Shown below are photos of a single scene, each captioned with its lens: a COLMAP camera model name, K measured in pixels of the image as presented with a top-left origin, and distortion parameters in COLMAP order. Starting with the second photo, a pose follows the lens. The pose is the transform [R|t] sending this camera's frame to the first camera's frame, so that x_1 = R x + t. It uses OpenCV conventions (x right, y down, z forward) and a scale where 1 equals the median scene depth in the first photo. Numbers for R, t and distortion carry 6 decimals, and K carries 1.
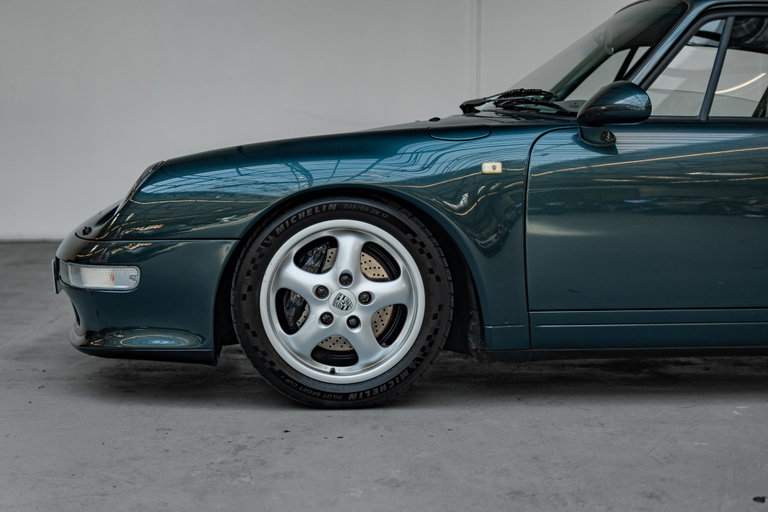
lens RADIAL K [[1159.2, 0, 379.0], [0, 1159.2, 261.6], [0, 0, 1]] dist [-0.007849, 0.000000]
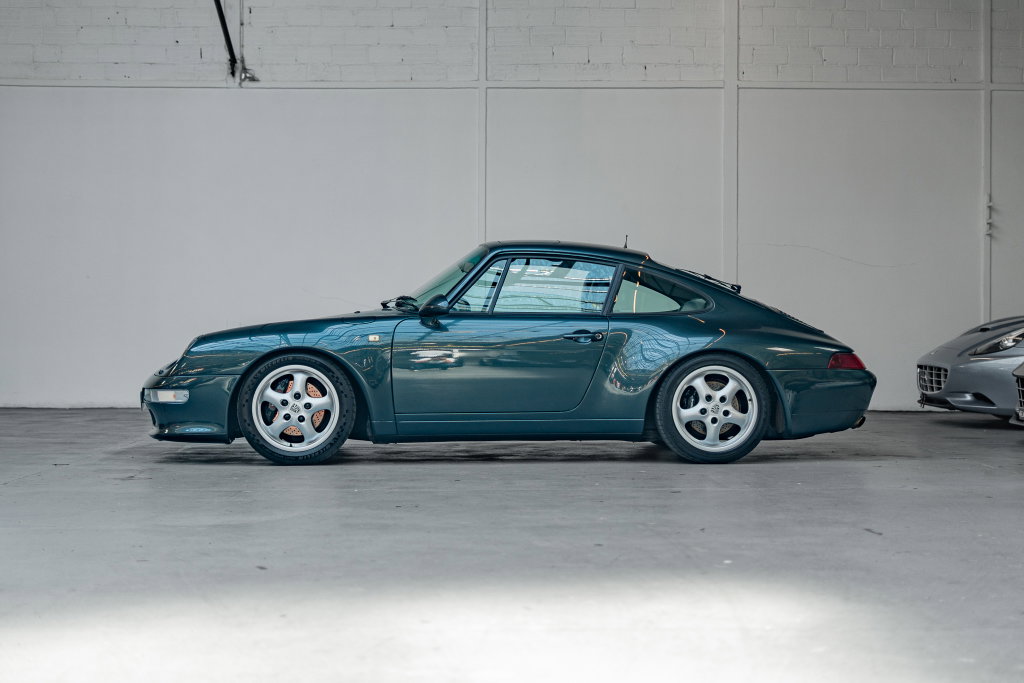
lens RADIAL K [[1464.7, 0, 519.4], [0, 1464.7, 351.2], [0, 0, 1]] dist [-0.008039, 0.000000]
pose [[0.999851, 0.000863, 0.017244, 0.293325], [0.000603, 0.996395, -0.084839, 0.145242], [-0.017255, 0.084837, 0.996245, -1.405331]]
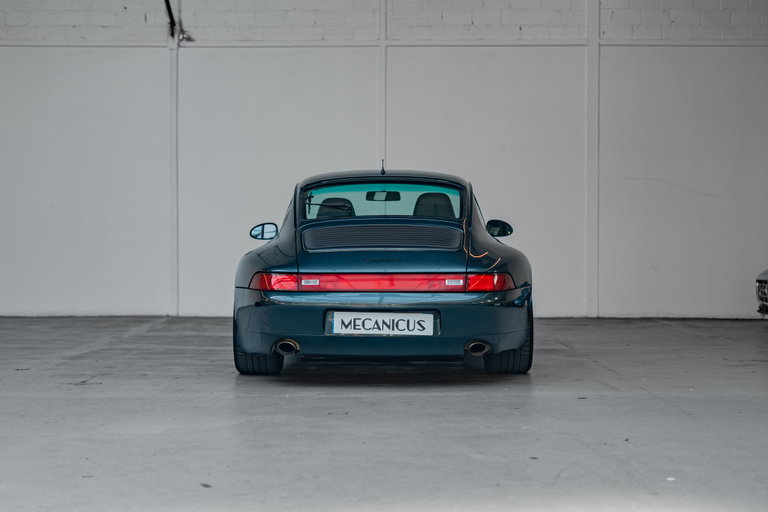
lens RADIAL K [[1159.2, 0, 378.1], [0, 1159.2, 277.8], [0, 0, 1]] dist [-0.007849, 0.000000]
pose [[1.000000, 0.000097, 0.000425, 0.252853], [-0.000064, 0.997036, -0.076935, 0.127700], [-0.000432, 0.076935, 0.997036, -1.197971]]
